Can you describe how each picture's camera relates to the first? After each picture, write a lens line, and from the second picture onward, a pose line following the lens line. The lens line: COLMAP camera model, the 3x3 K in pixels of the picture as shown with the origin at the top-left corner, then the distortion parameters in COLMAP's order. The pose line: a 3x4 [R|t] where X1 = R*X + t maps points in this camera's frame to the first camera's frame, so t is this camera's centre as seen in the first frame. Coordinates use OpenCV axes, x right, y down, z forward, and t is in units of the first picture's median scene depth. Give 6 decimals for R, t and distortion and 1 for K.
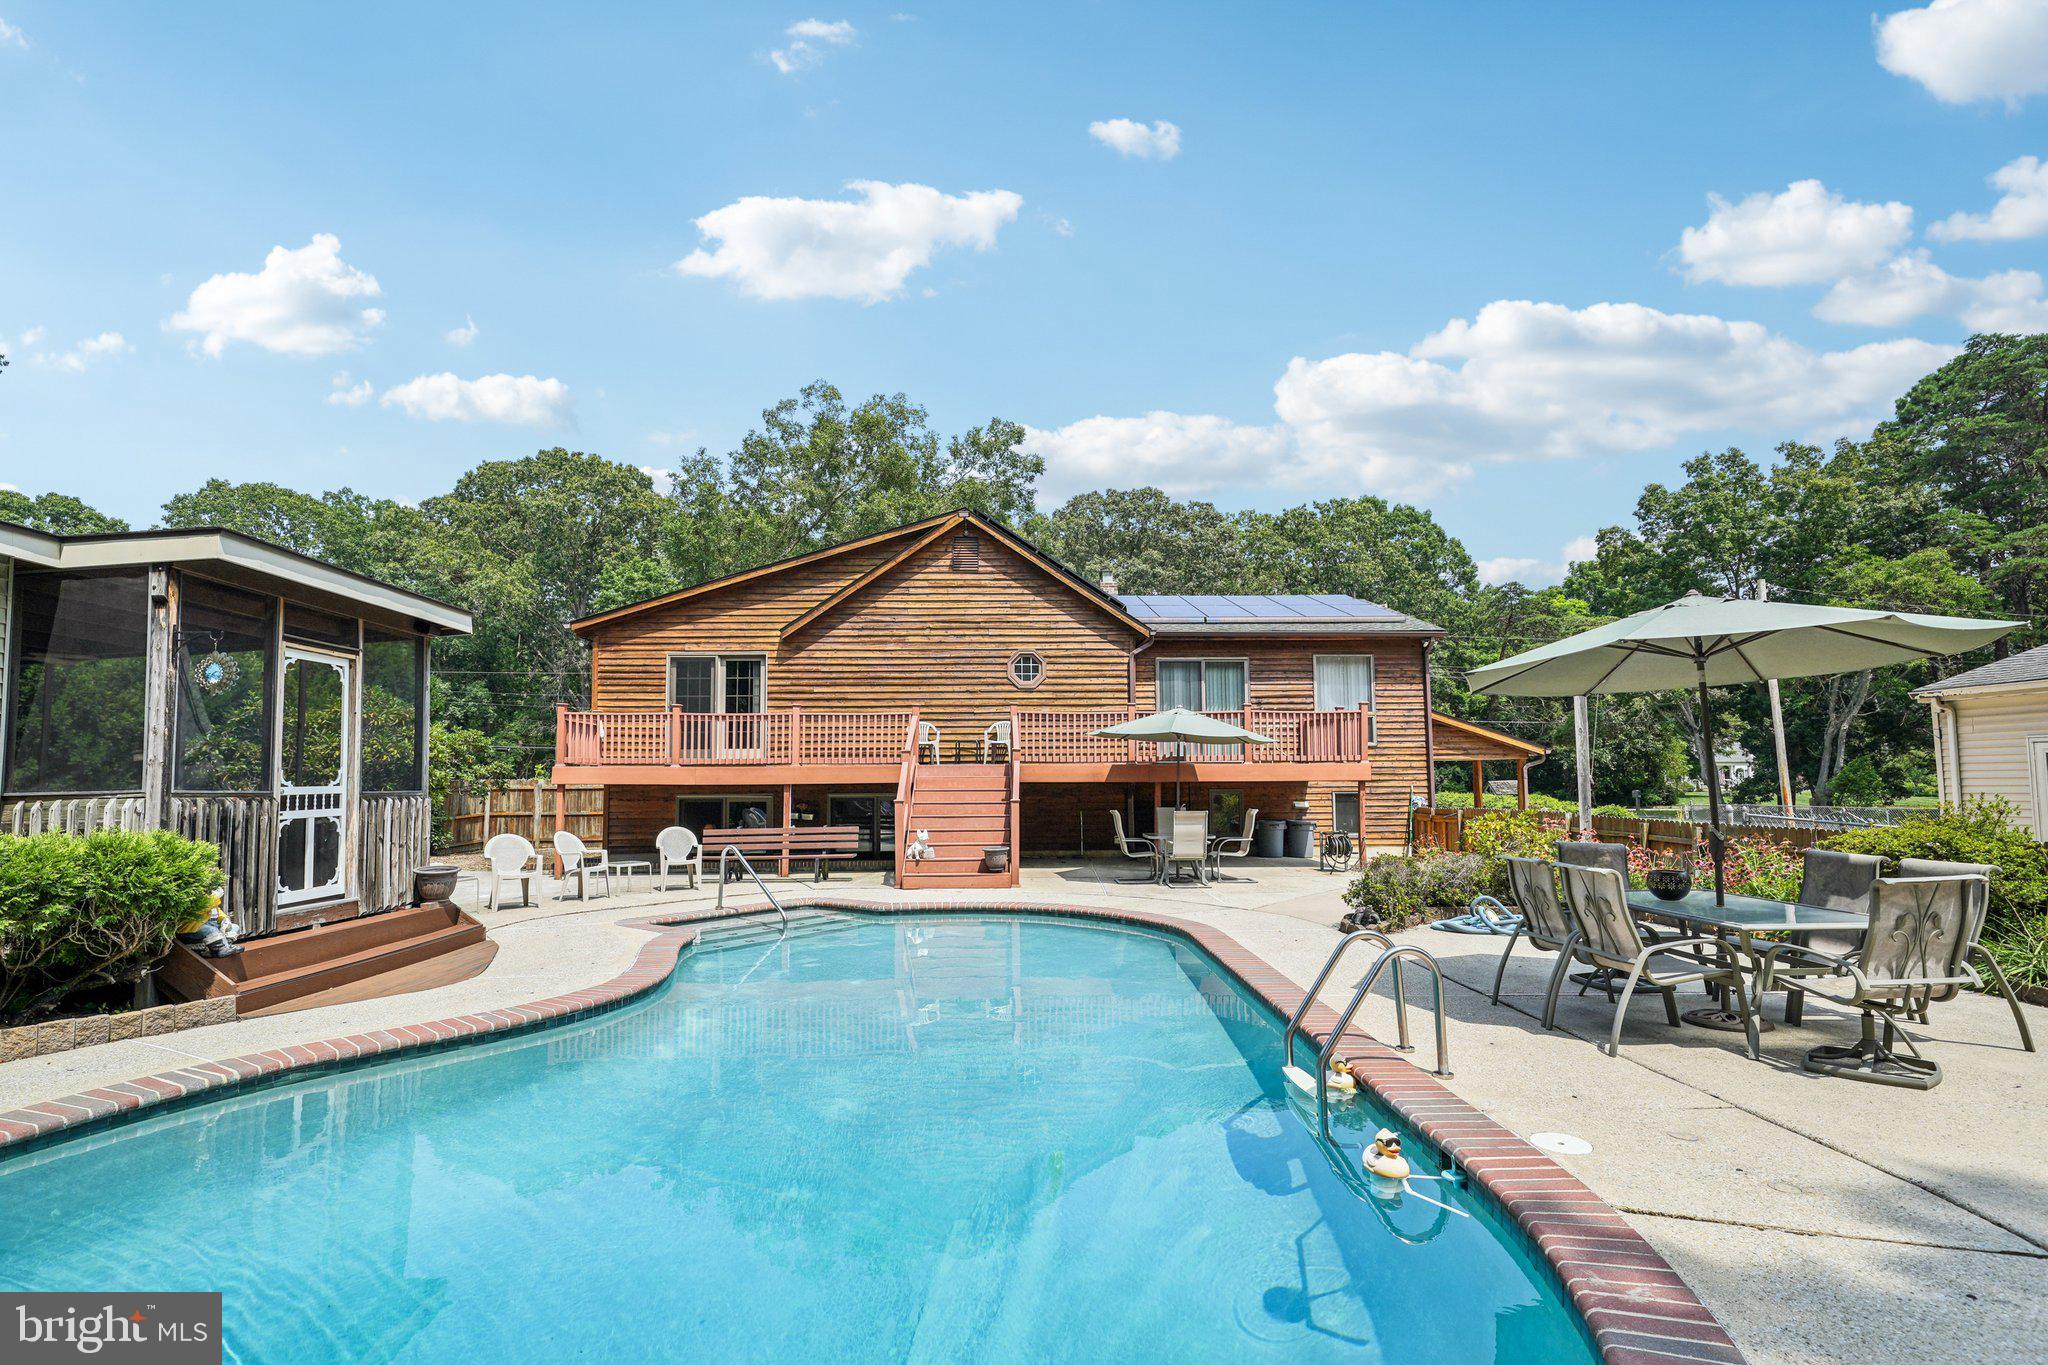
lens RADIAL K [[959.6, 0, 1025.0], [0, 959.6, 700.8], [0, 0, 1]] dist [-0.002304, -0.000262]
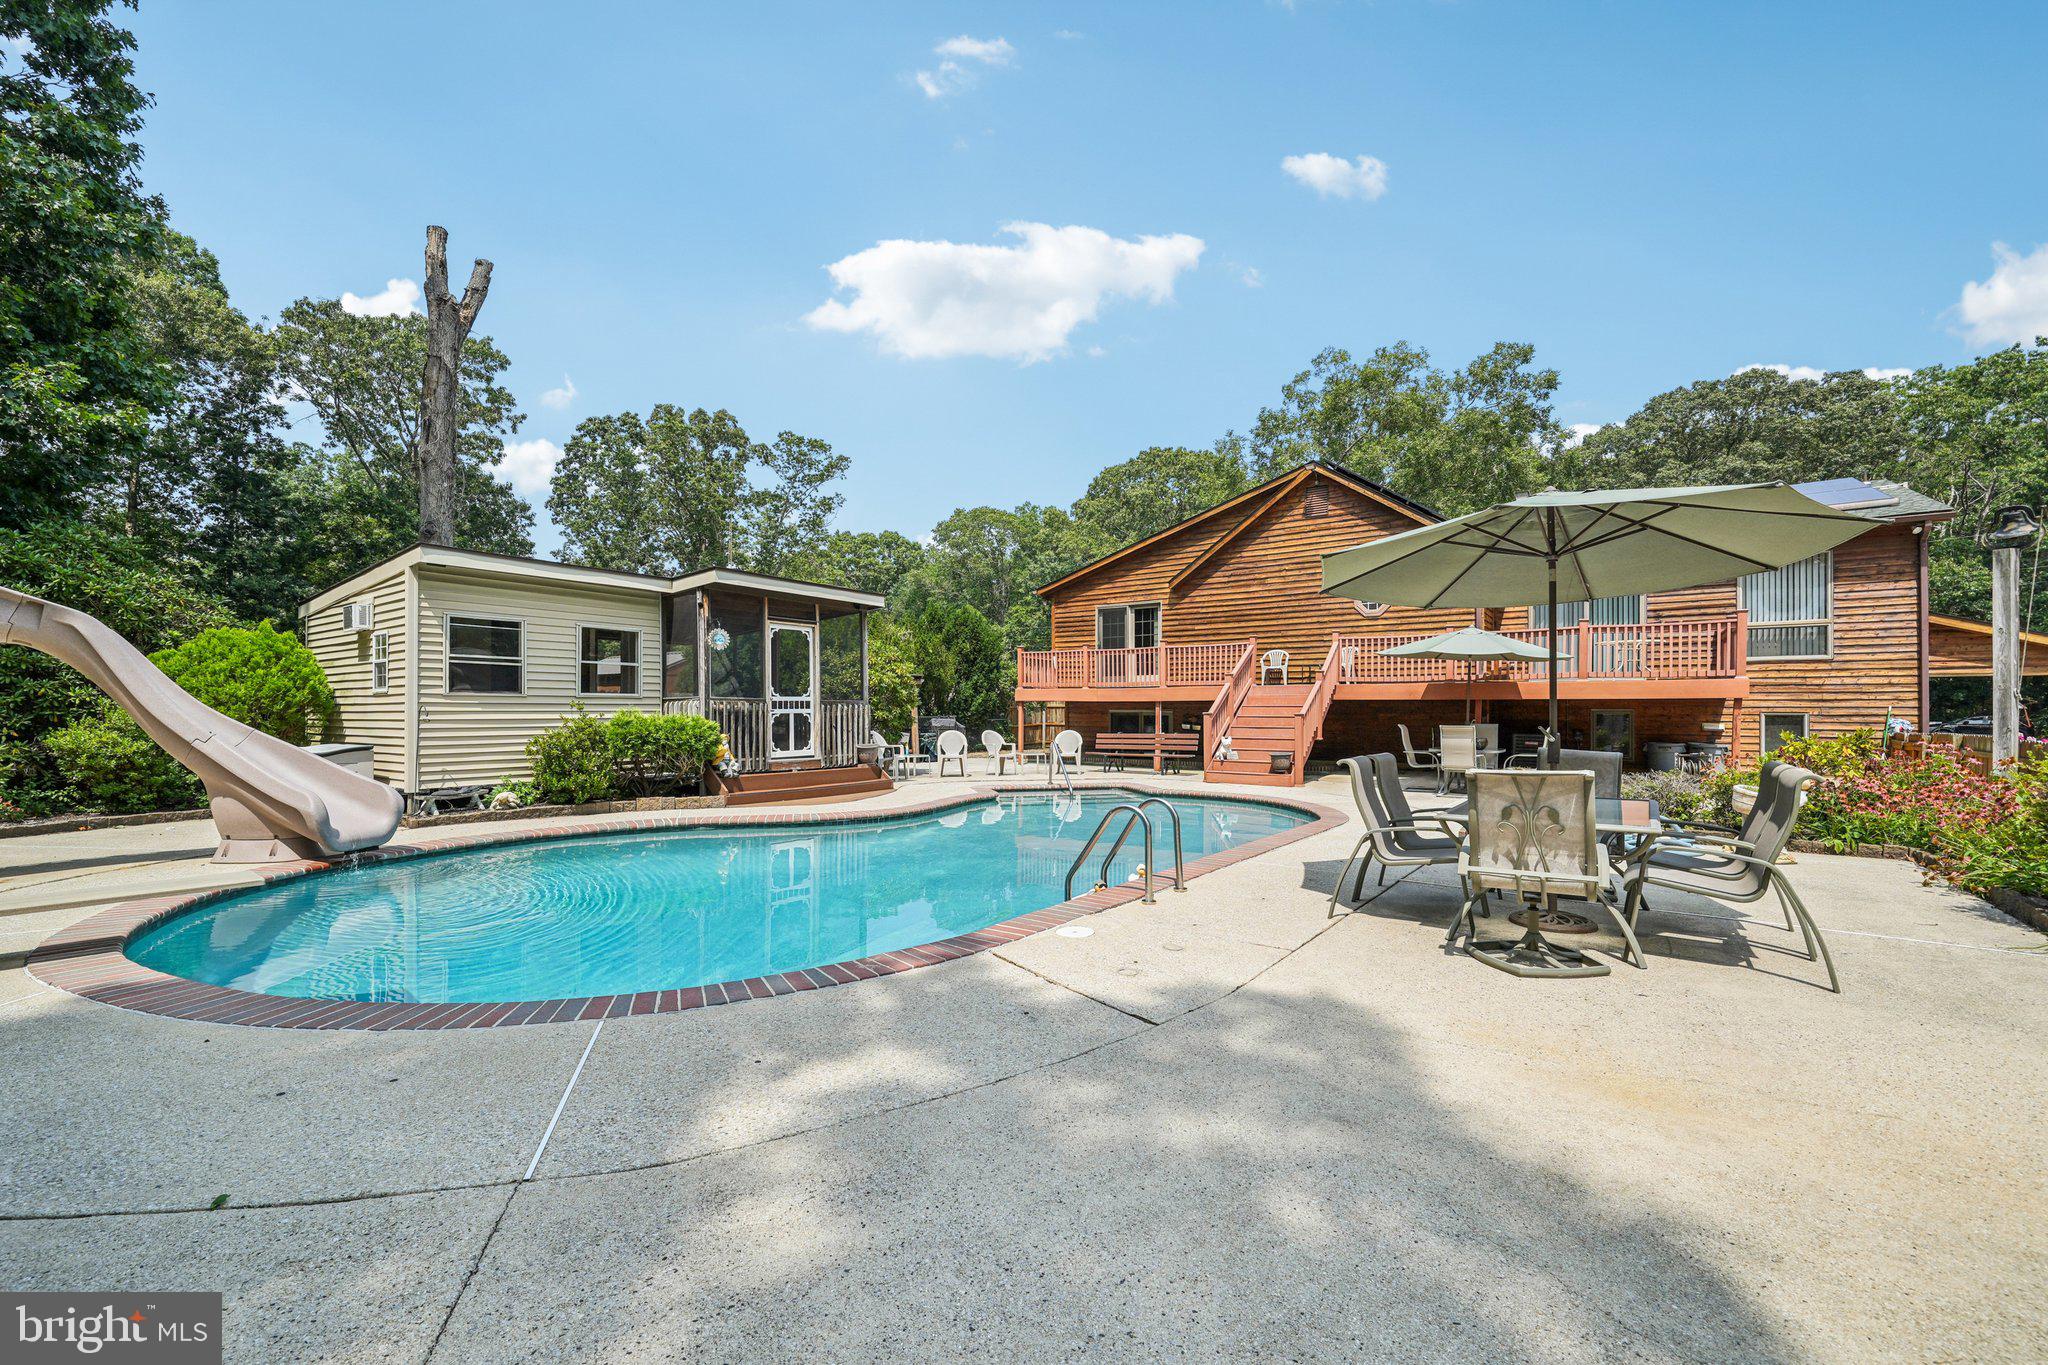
lens RADIAL K [[814.0, 0, 1024.6], [0, 814.0, 697.0], [0, 0, 1]] dist [0.000033, -0.000151]
pose [[0.799707, -0.001275, -0.600389, 0.244113], [0.044481, 0.997375, 0.057129, 0.008378], [0.598740, -0.072393, 0.797665, 0.002507]]
